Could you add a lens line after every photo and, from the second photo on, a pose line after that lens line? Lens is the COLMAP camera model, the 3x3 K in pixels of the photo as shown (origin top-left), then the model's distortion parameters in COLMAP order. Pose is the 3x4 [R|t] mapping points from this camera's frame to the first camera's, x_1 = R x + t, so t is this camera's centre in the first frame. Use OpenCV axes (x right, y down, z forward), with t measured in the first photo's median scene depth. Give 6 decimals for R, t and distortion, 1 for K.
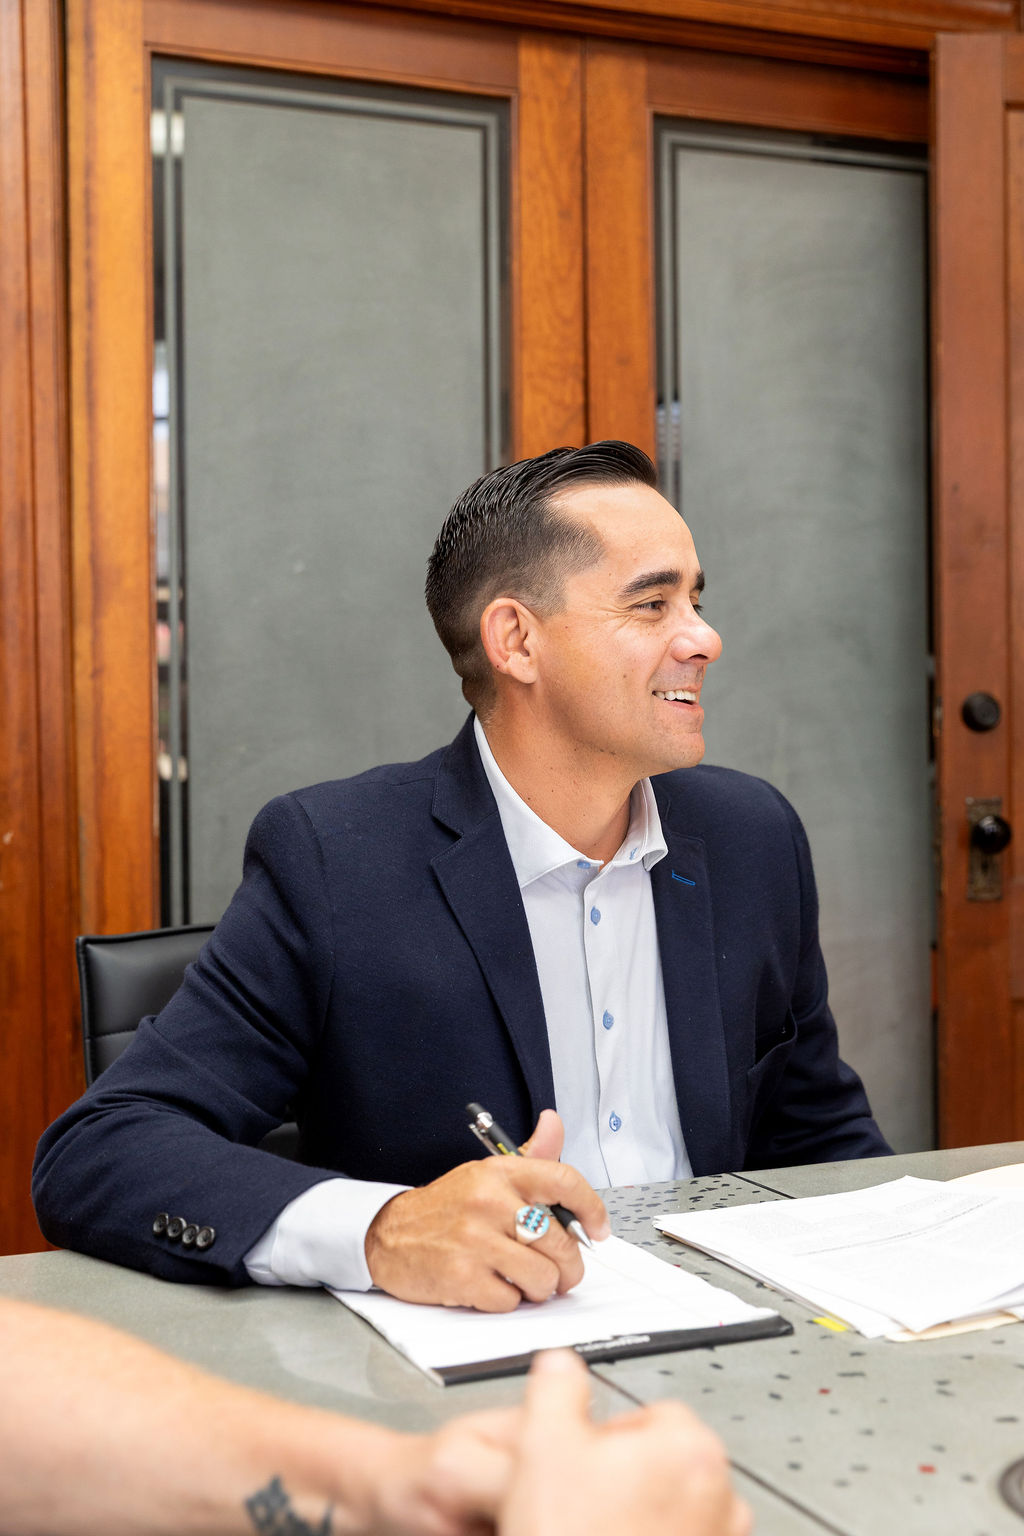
lens RADIAL K [[2051.2, 0, 512.0], [0, 2051.2, 768.0], [0, 0, 1]] dist [-0.022117, -0.021292]
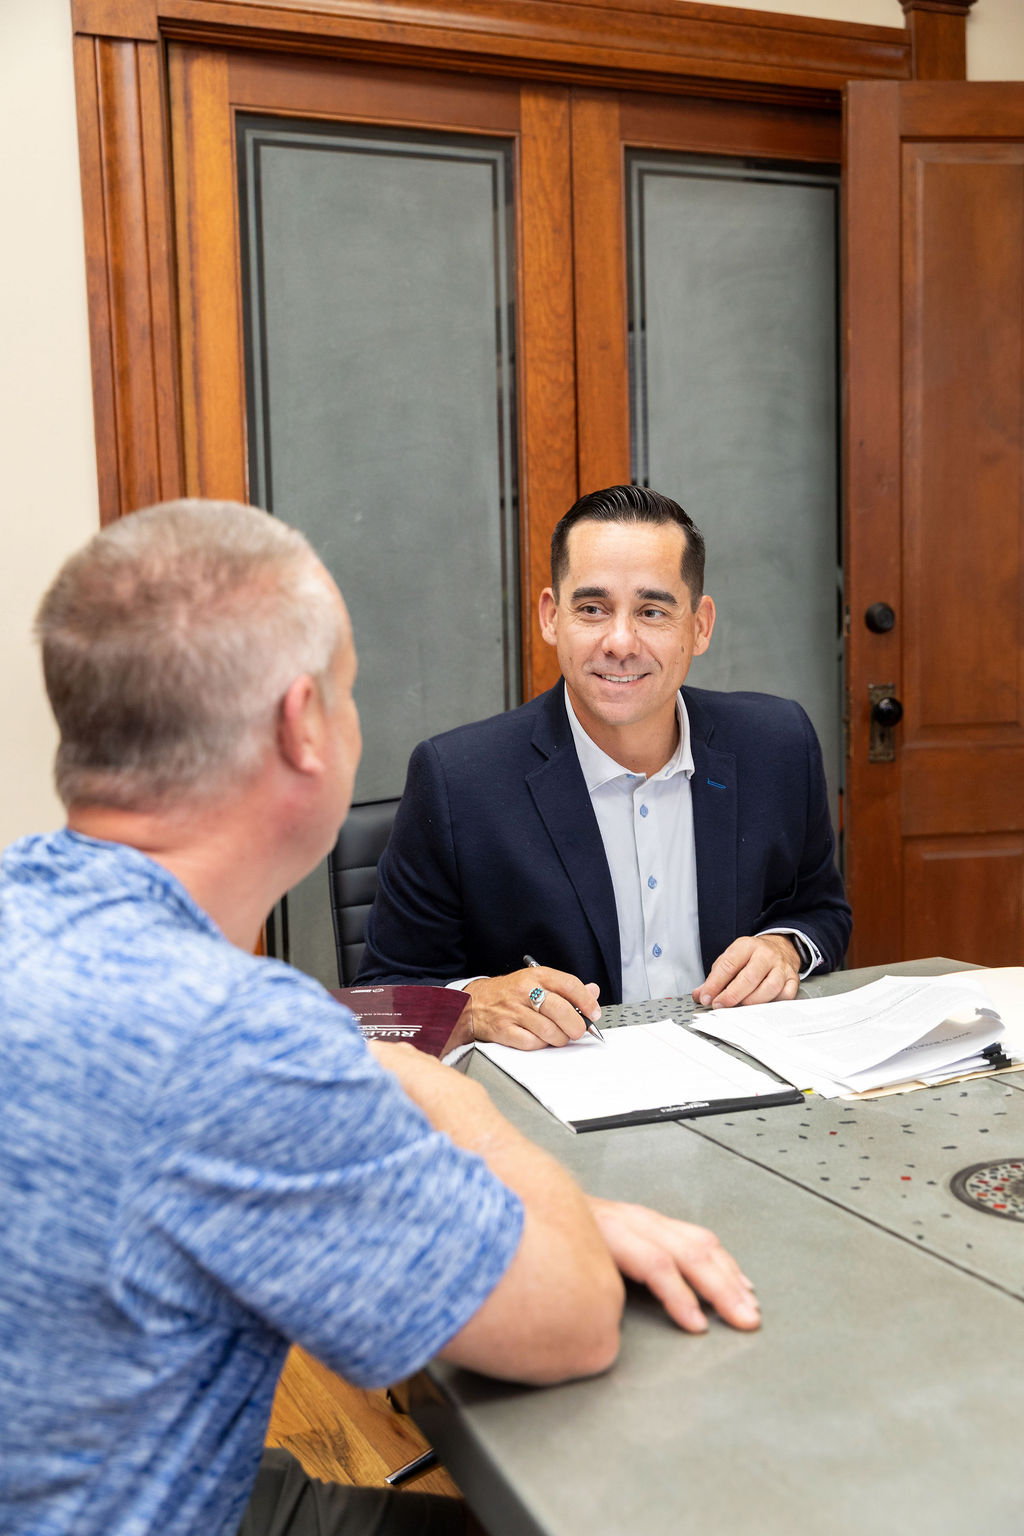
lens RADIAL K [[1778.5, 0, 512.0], [0, 1778.5, 768.0], [0, 0, 1]] dist [-0.013170, -0.074846]
pose [[0.998955, -0.018531, 0.041789, -0.054345], [0.014724, 0.995866, 0.089630, -0.037964], [-0.043277, -0.088921, 0.995098, -0.121557]]
